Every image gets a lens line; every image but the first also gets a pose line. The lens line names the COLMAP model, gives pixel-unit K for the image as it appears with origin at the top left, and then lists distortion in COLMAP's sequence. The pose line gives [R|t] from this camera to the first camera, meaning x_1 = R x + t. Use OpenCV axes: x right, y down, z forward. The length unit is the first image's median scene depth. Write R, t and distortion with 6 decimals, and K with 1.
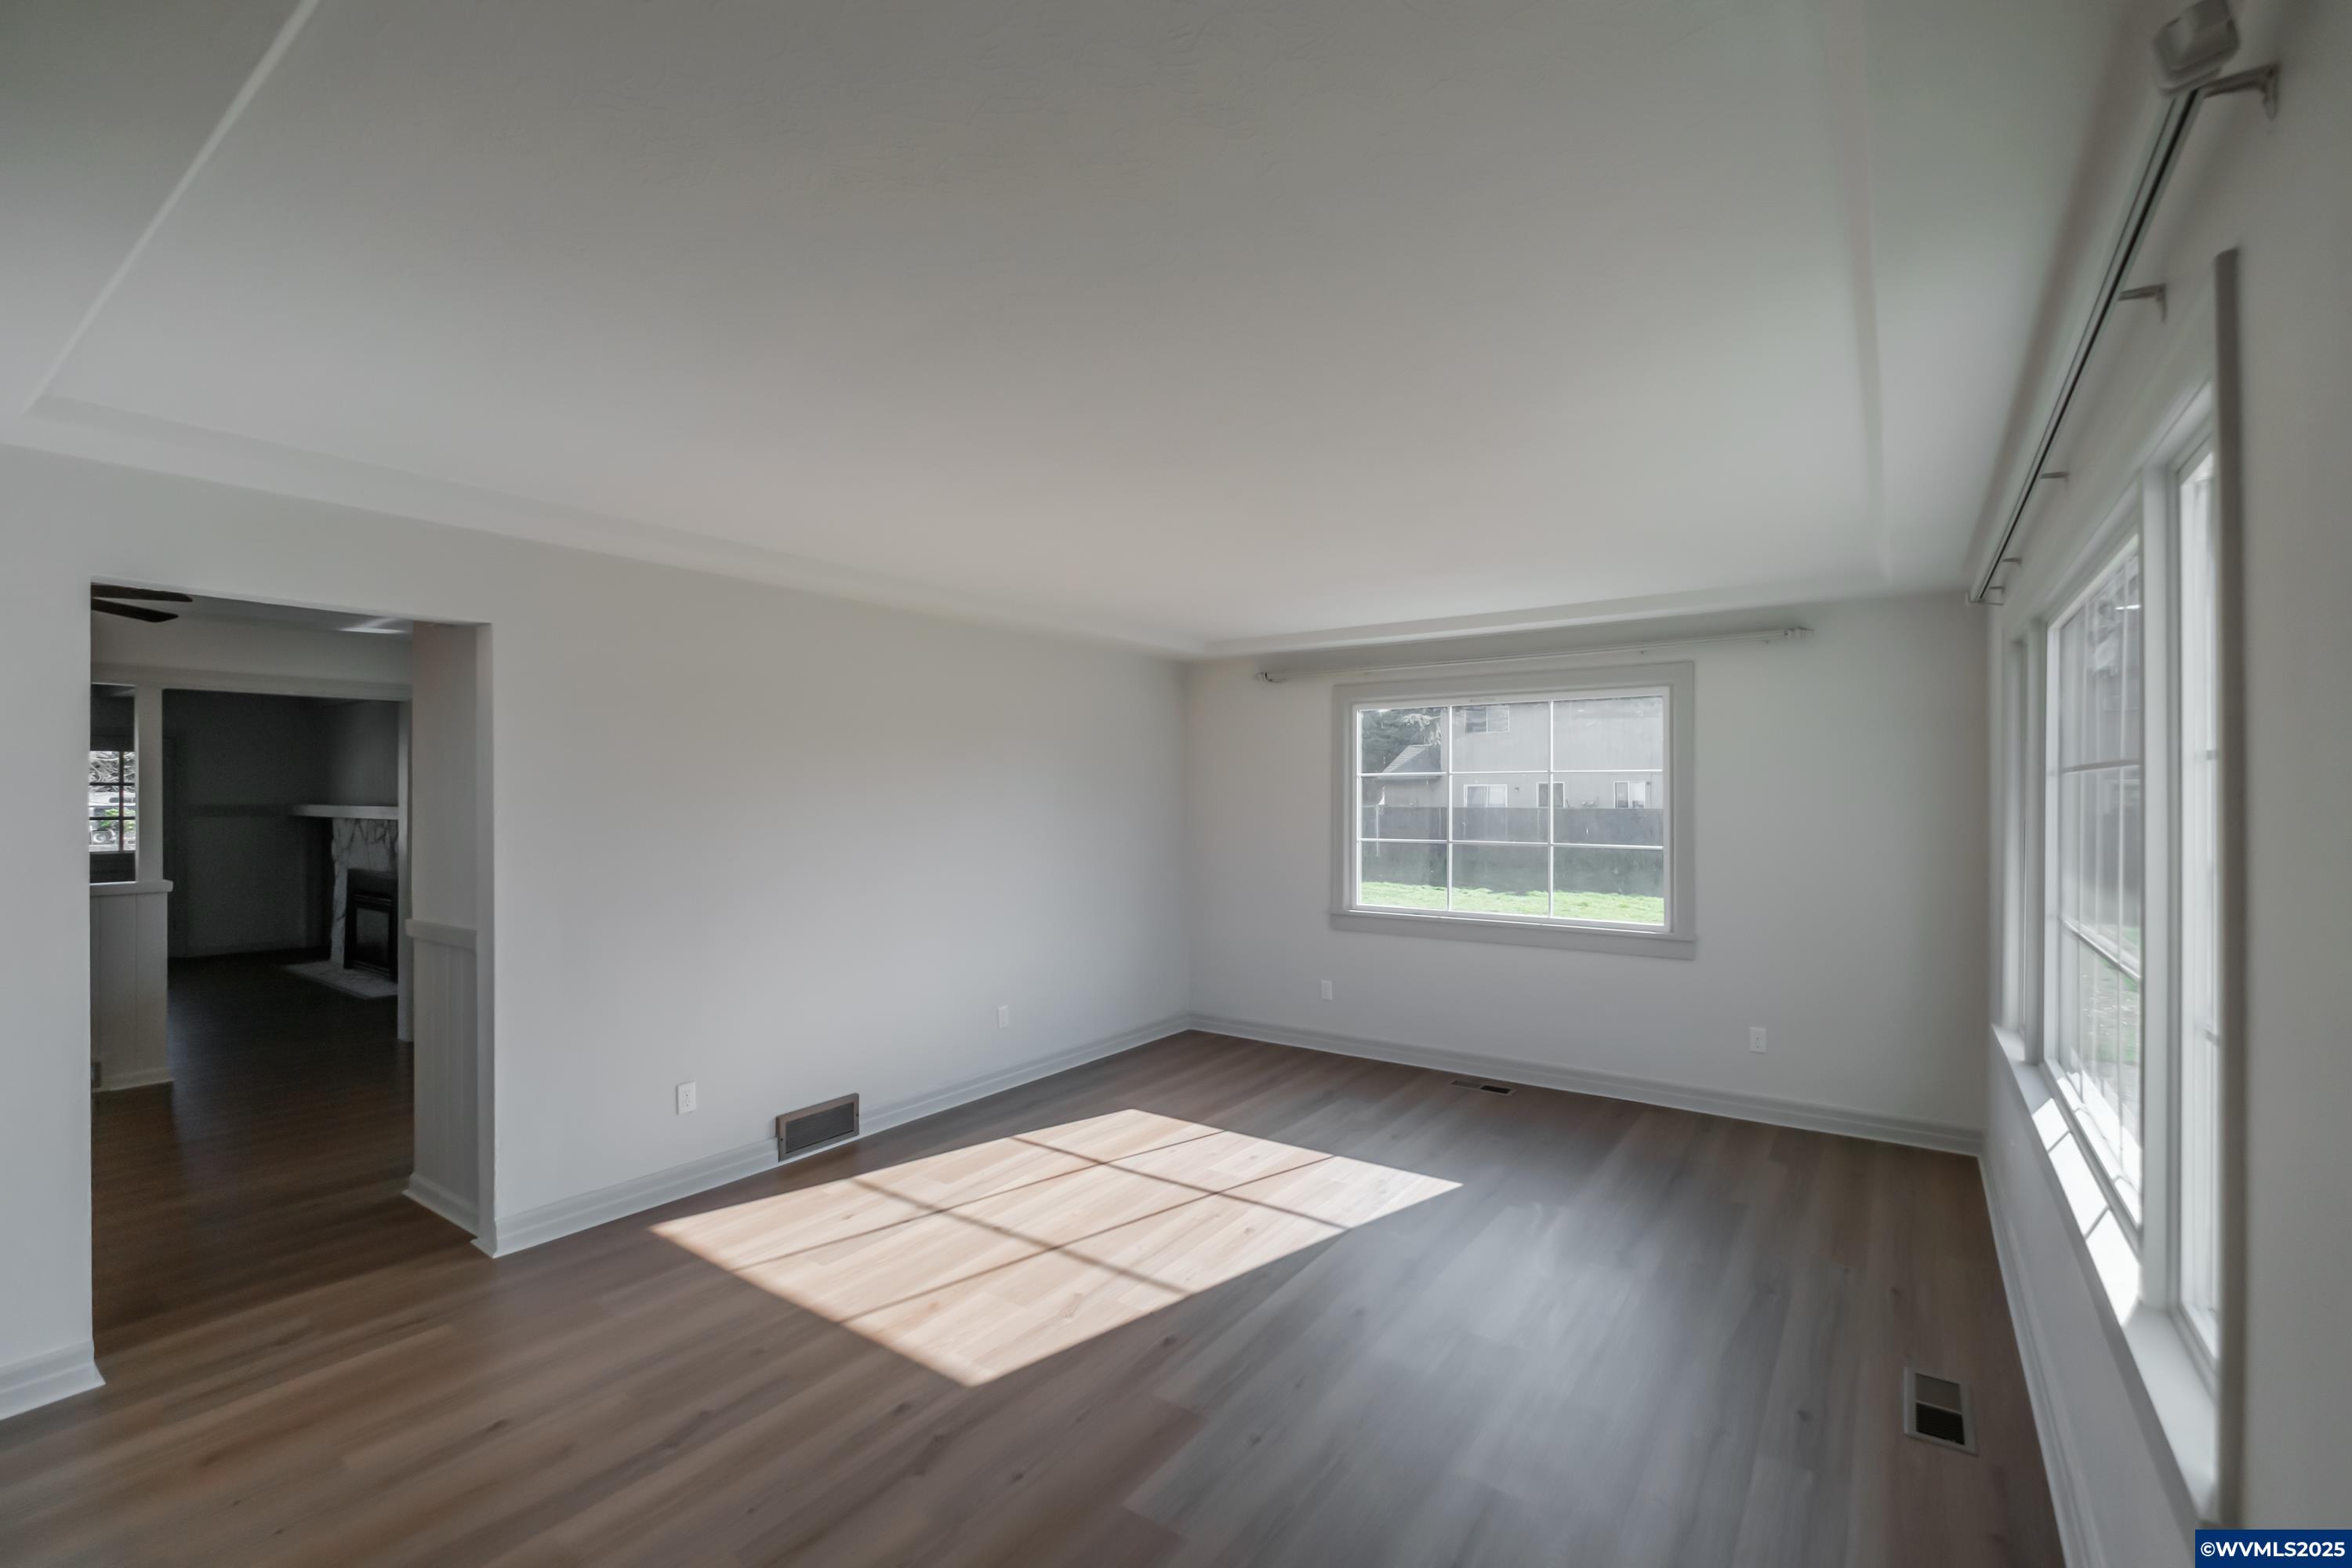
lens RADIAL K [[1015.2, 0, 1162.2], [0, 1015.2, 791.8], [0, 0, 1]] dist [-0.000157, -0.004875]
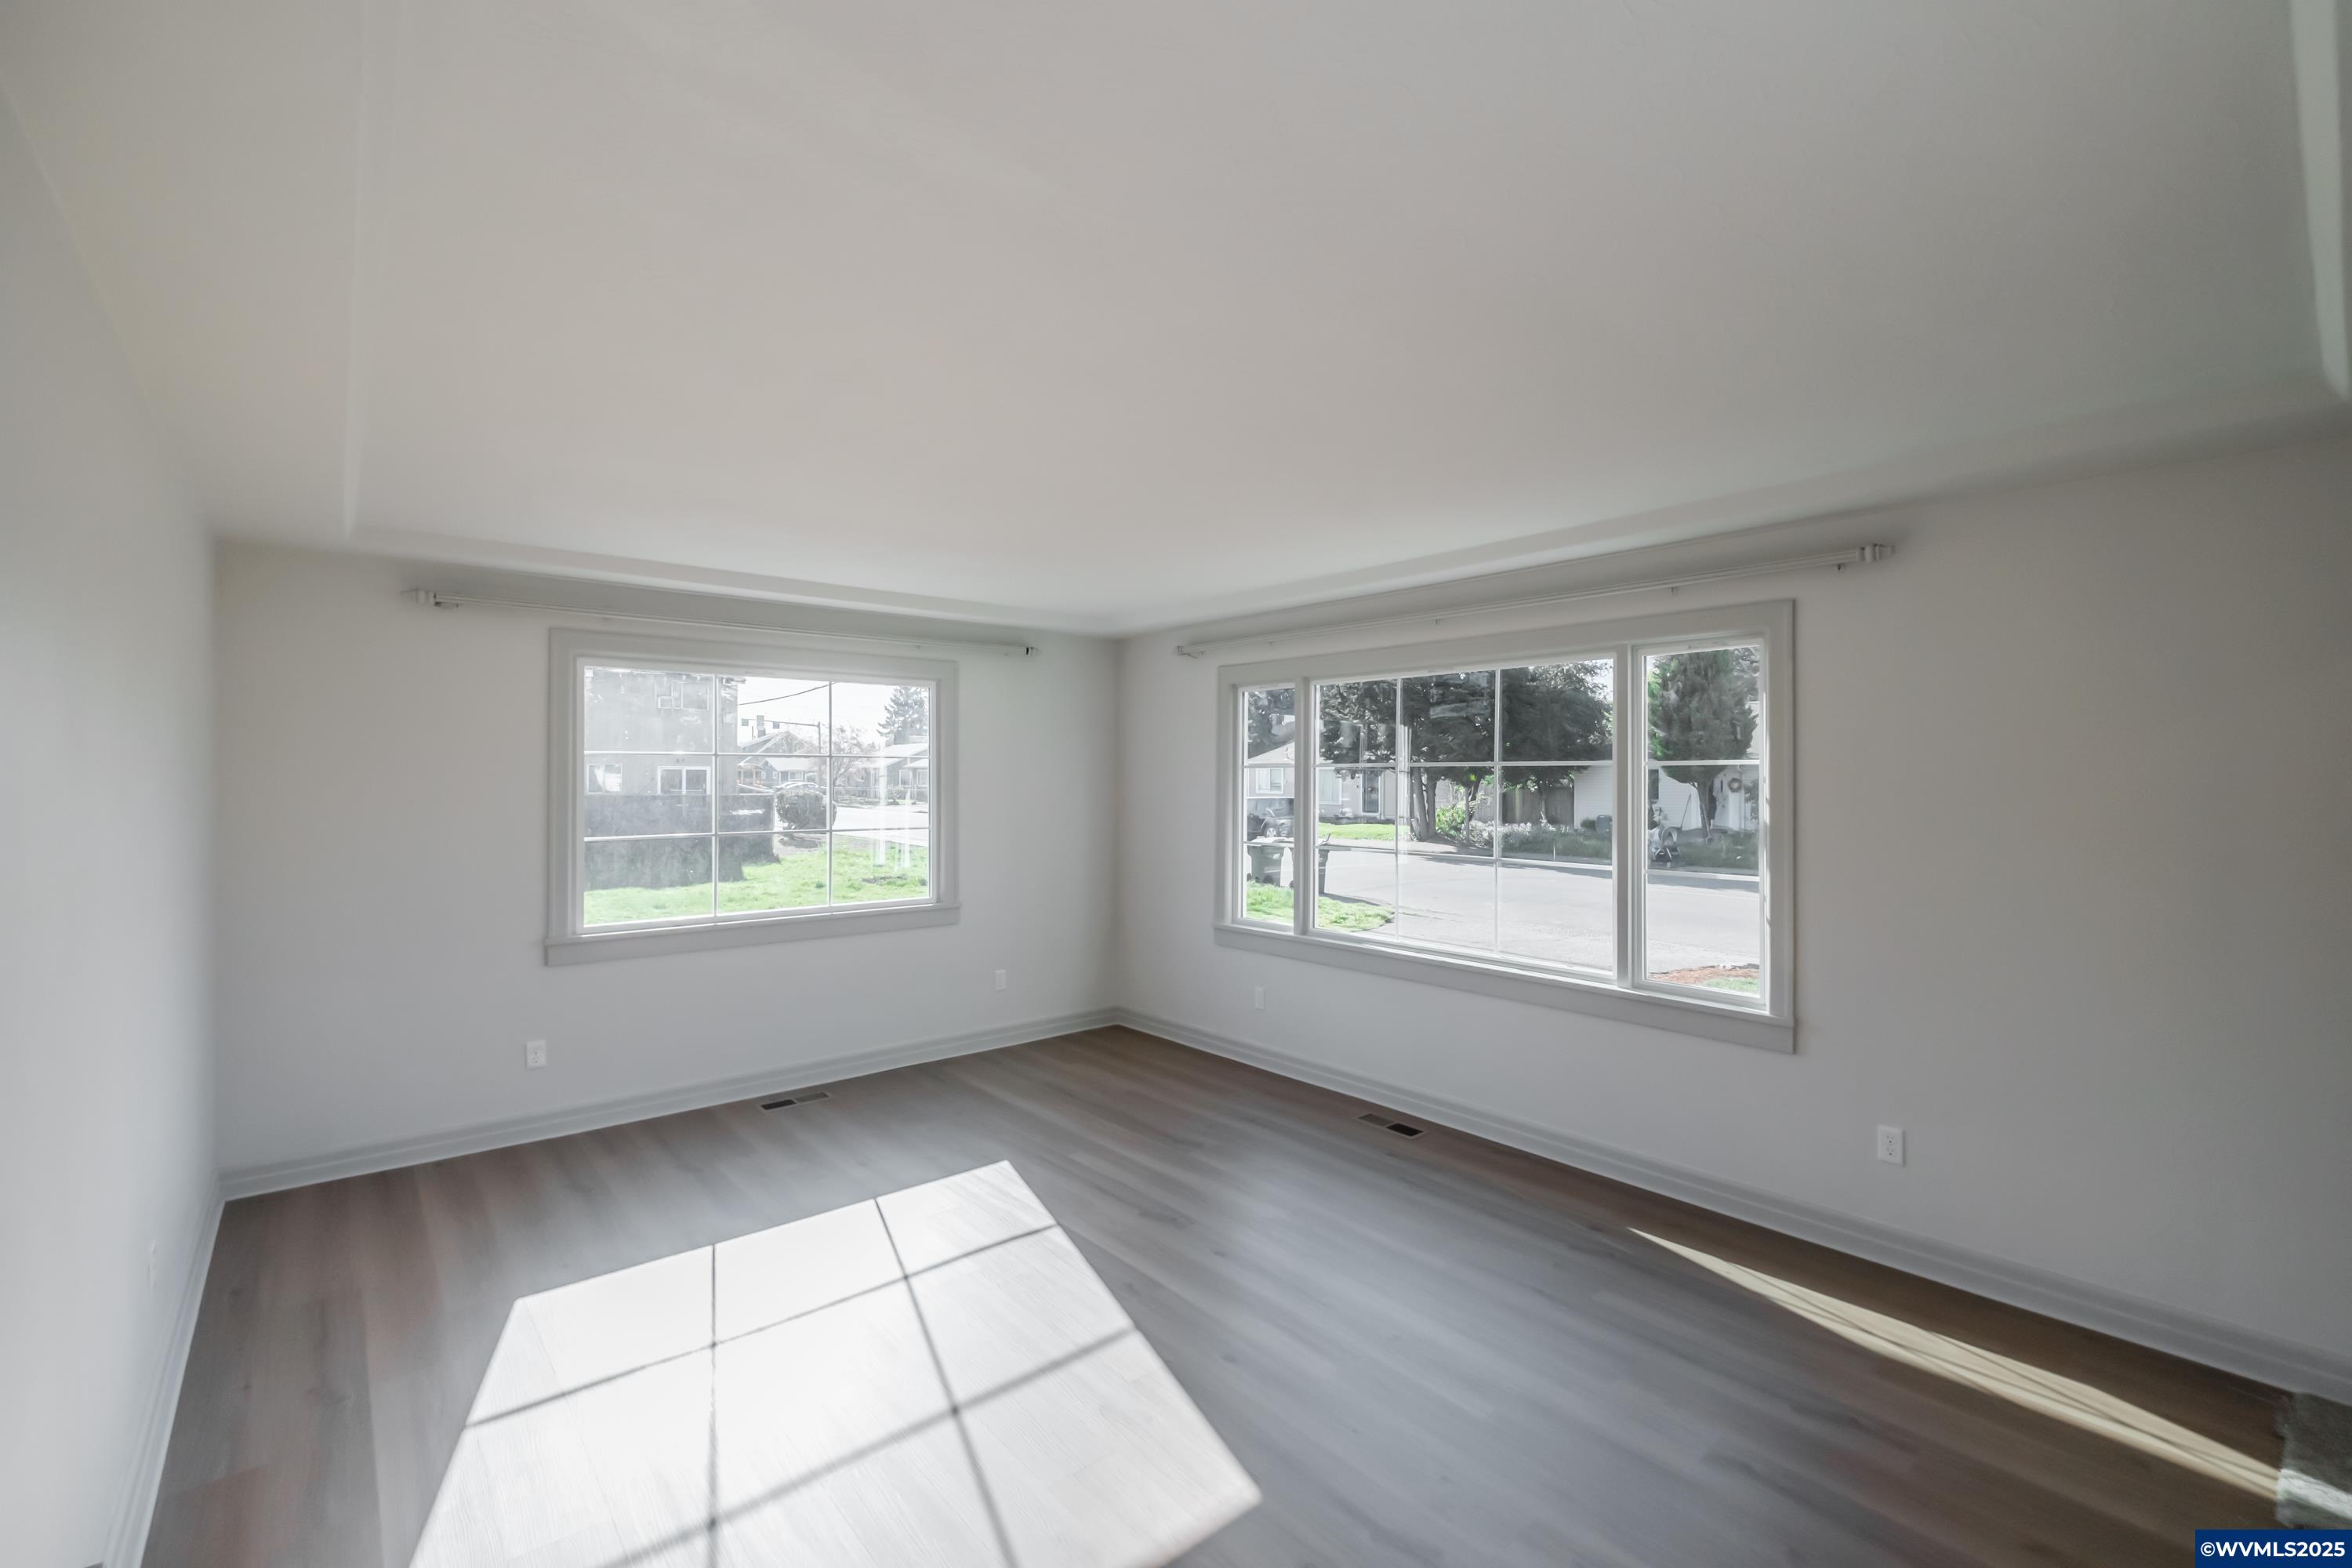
lens RADIAL K [[1015.2, 0, 1234.0], [0, 1015.2, 773.7], [0, 0, 1]] dist [-0.000157, -0.004875]
pose [[0.219715, 0.004097, 0.975556, -0.734714], [-0.004870, 0.999983, -0.003103, -0.001527], [-0.975552, -0.004070, 0.219731, 0.622920]]
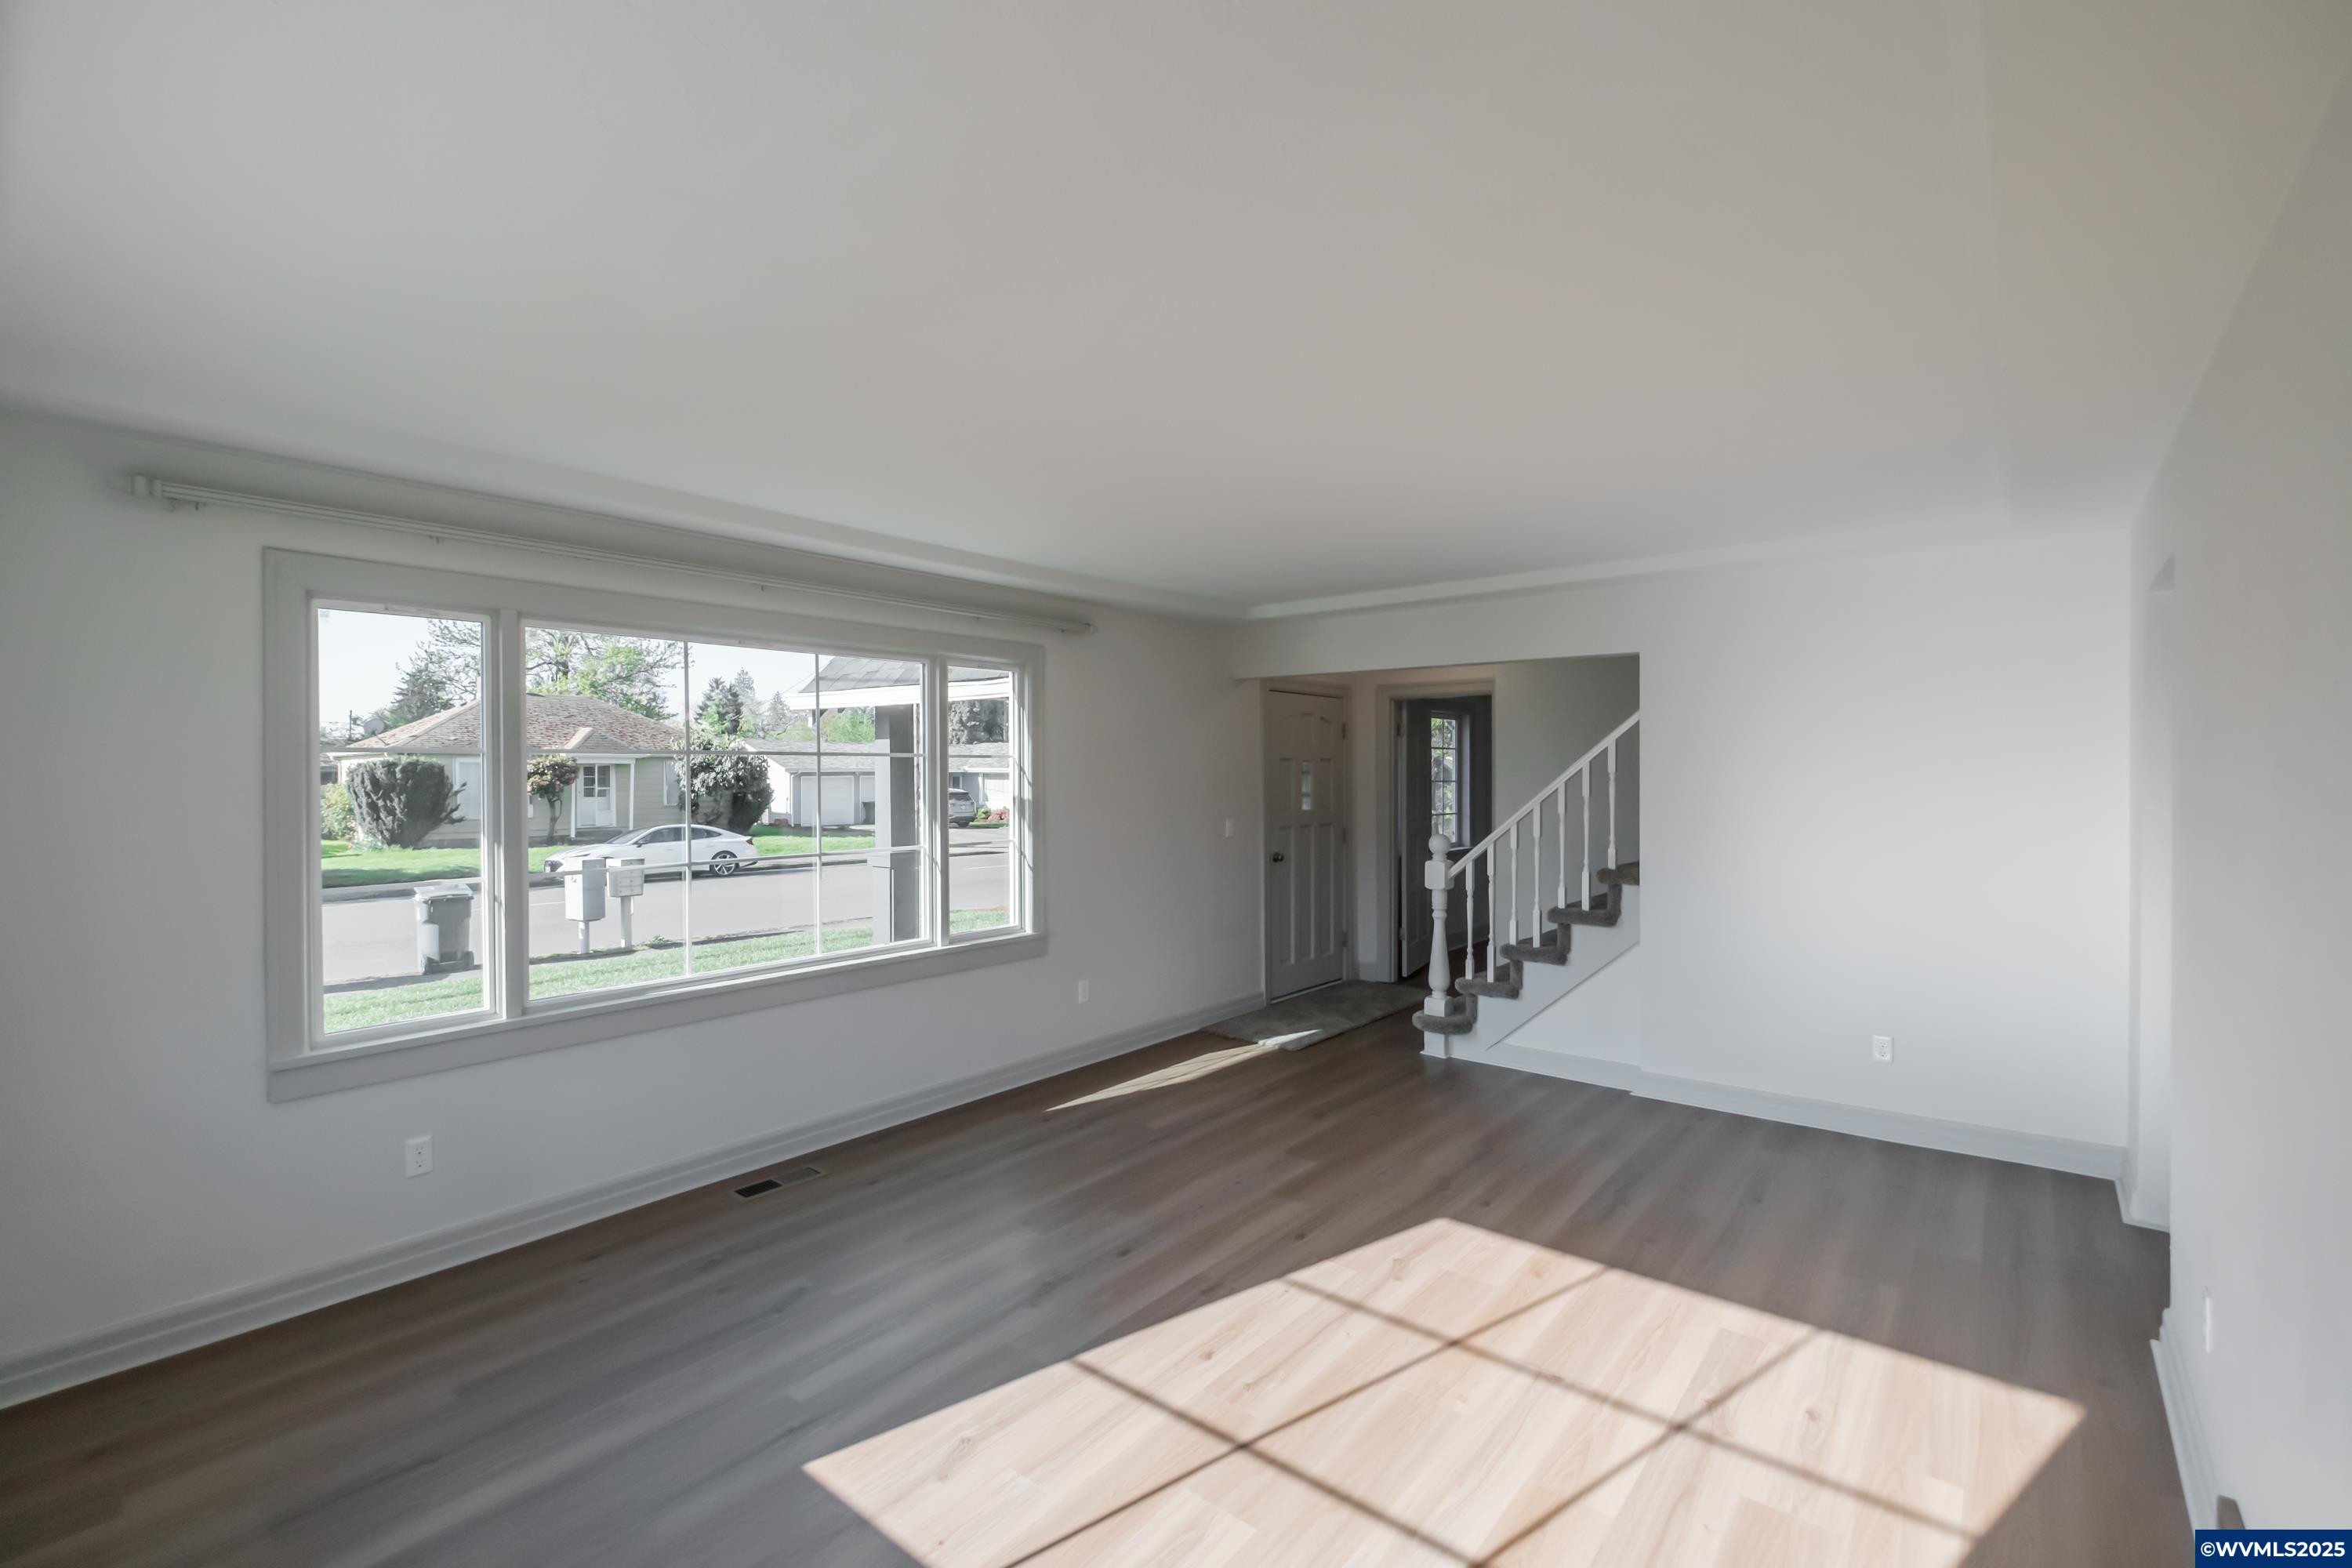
lens RADIAL K [[1015.2, 0, 1157.2], [0, 1015.2, 778.5], [0, 0, 1]] dist [-0.000157, -0.004875]
pose [[-0.996335, 0.000657, 0.085534, 0.054996], [0.001313, 0.999970, 0.007612, 0.001083], [-0.085527, 0.007696, -0.996306, 1.729763]]
